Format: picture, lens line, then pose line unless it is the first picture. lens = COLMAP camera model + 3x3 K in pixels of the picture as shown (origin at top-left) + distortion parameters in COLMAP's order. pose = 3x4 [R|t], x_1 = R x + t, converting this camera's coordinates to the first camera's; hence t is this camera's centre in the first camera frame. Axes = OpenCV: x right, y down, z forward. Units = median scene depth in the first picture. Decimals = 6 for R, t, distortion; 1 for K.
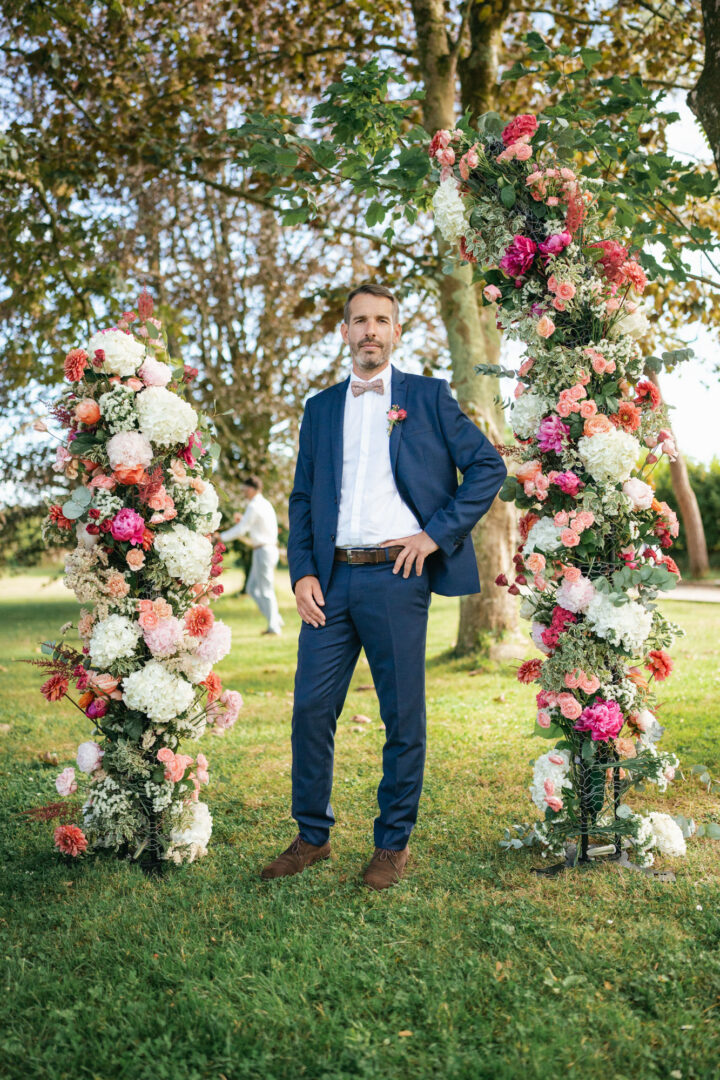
lens RADIAL K [[1099.2, 0, 358.6], [0, 1099.2, 547.6], [0, 0, 1]] dist [0.021968, 0.000000]
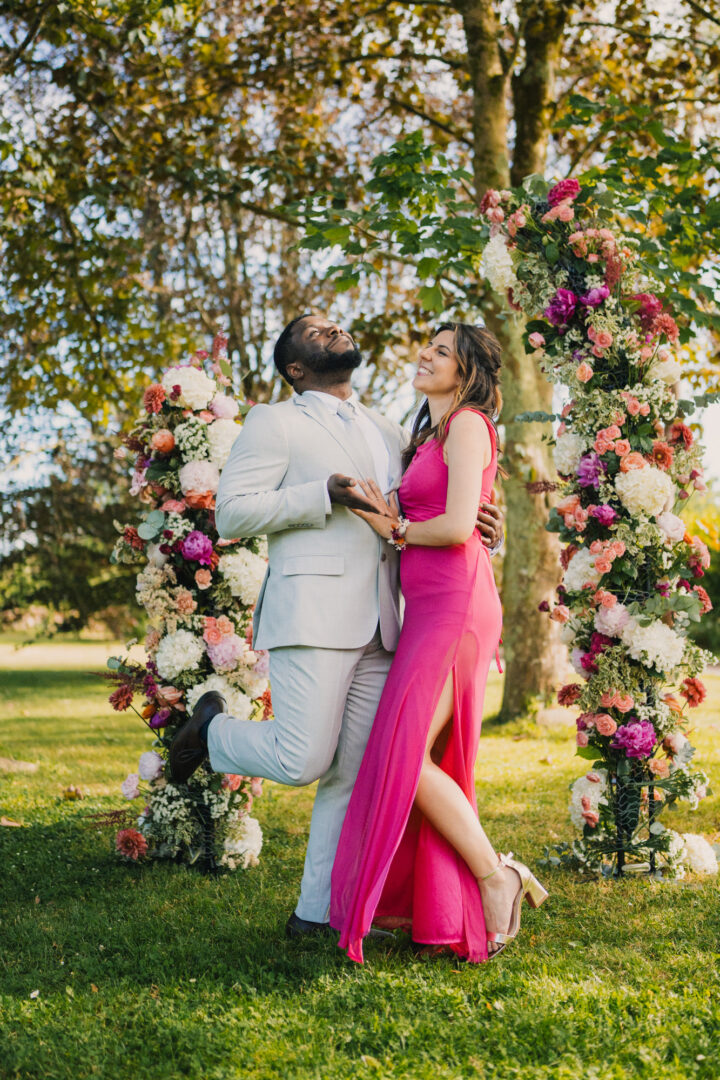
lens RADIAL K [[1374.9, 0, 360.6], [0, 1374.9, 520.7], [0, 0, 1]] dist [0.027062, 0.000000]
pose [[0.999698, 0.018910, -0.015687, -0.027721], [-0.020029, 0.997016, -0.074551, 0.051532], [0.014230, 0.074843, 0.997094, -0.343899]]
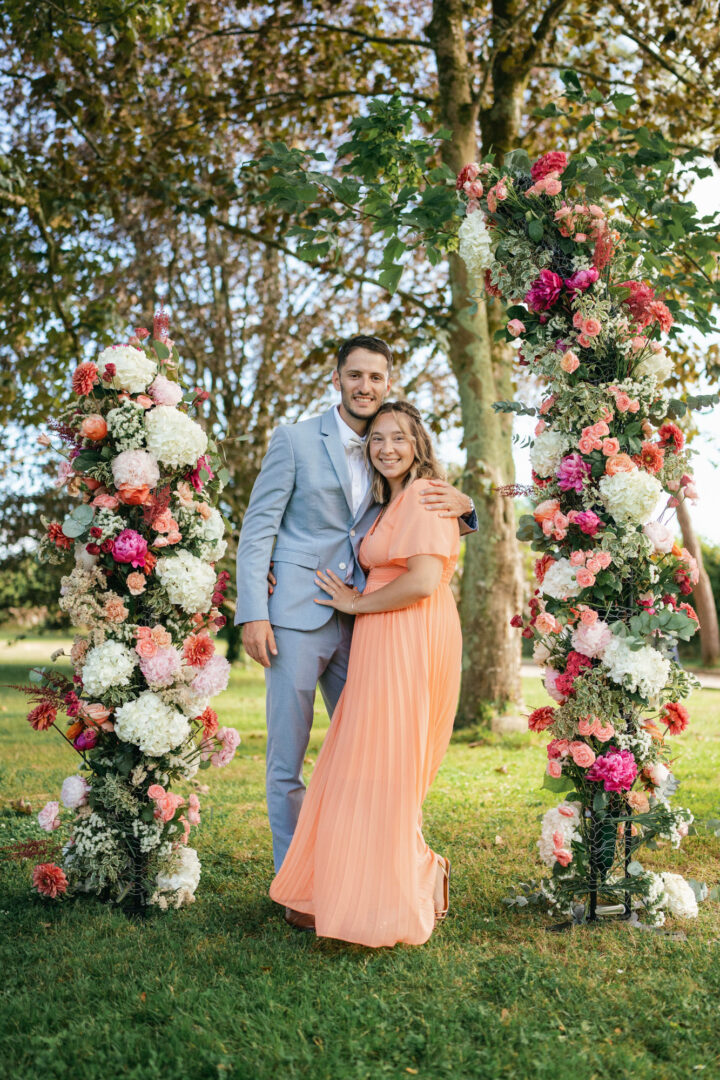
lens RADIAL K [[1178.0, 0, 389.9], [0, 1178.0, 558.9], [0, 0, 1]] dist [0.019869, 0.000000]
pose [[0.998577, 0.041632, 0.033316, -0.017402], [-0.039629, 0.997491, -0.058655, 0.040919], [-0.035675, 0.057252, 0.997722, -0.030896]]
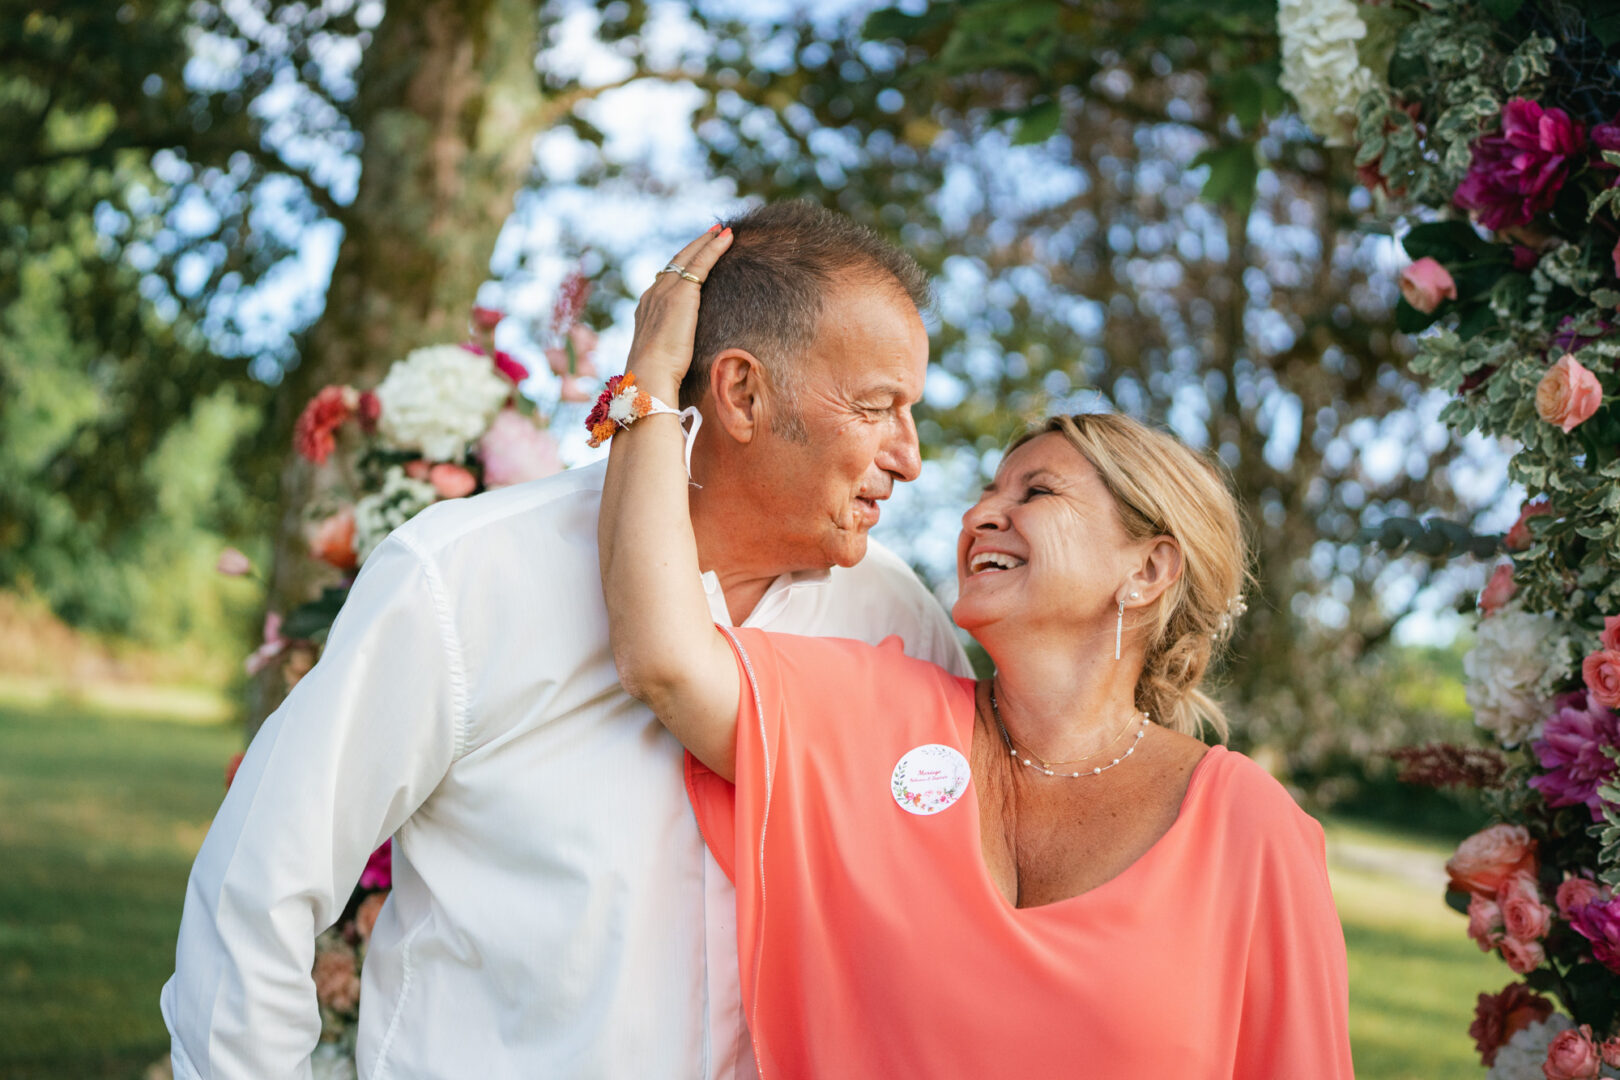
lens RADIAL K [[1648.8, 0, 785.4], [0, 1648.8, 549.7], [0, 0, 1]] dist [0.021968, 0.000000]
pose [[0.909912, 0.089043, -0.405131, 0.155676], [-0.126872, 0.989623, -0.067444, -0.098571], [0.394922, 0.112768, 0.911768, 0.499068]]
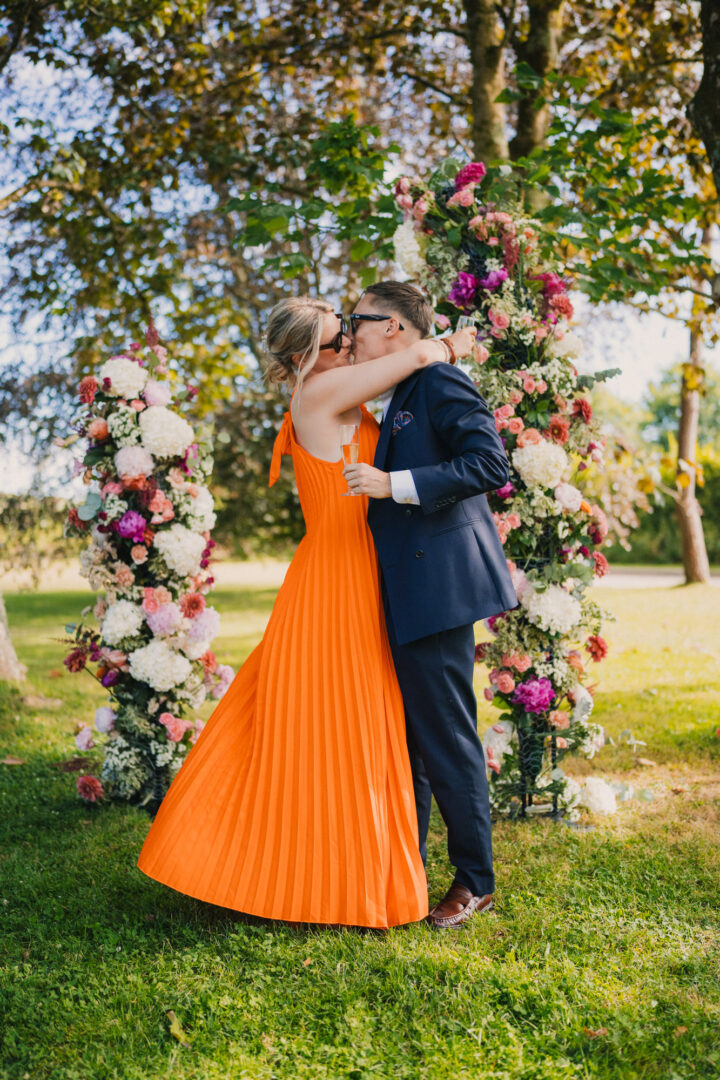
lens RADIAL K [[1178.0, 0, 366.7], [0, 1178.0, 571.8], [0, 0, 1]] dist [0.019869, 0.000000]
pose [[0.994824, 0.004320, -0.101520, 0.170276], [-0.000703, 0.999364, 0.035639, -0.015494], [0.101610, -0.035383, 0.994195, -0.238996]]
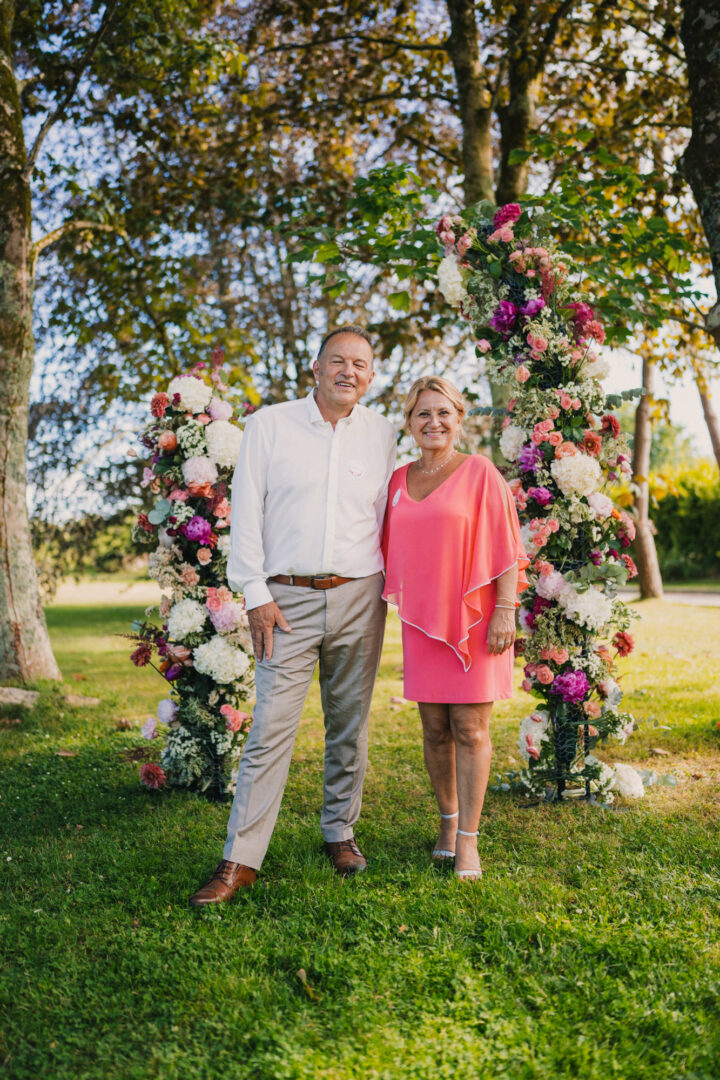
lens RADIAL K [[1099.2, 0, 351.6], [0, 1099.2, 536.3], [0, 0, 1]] dist [0.021968, 0.000000]
pose [[0.997465, 0.001303, -0.071146, 0.060586], [-0.002548, 0.999845, -0.017412, 0.009742], [0.071113, 0.017549, 0.997314, -0.267752]]
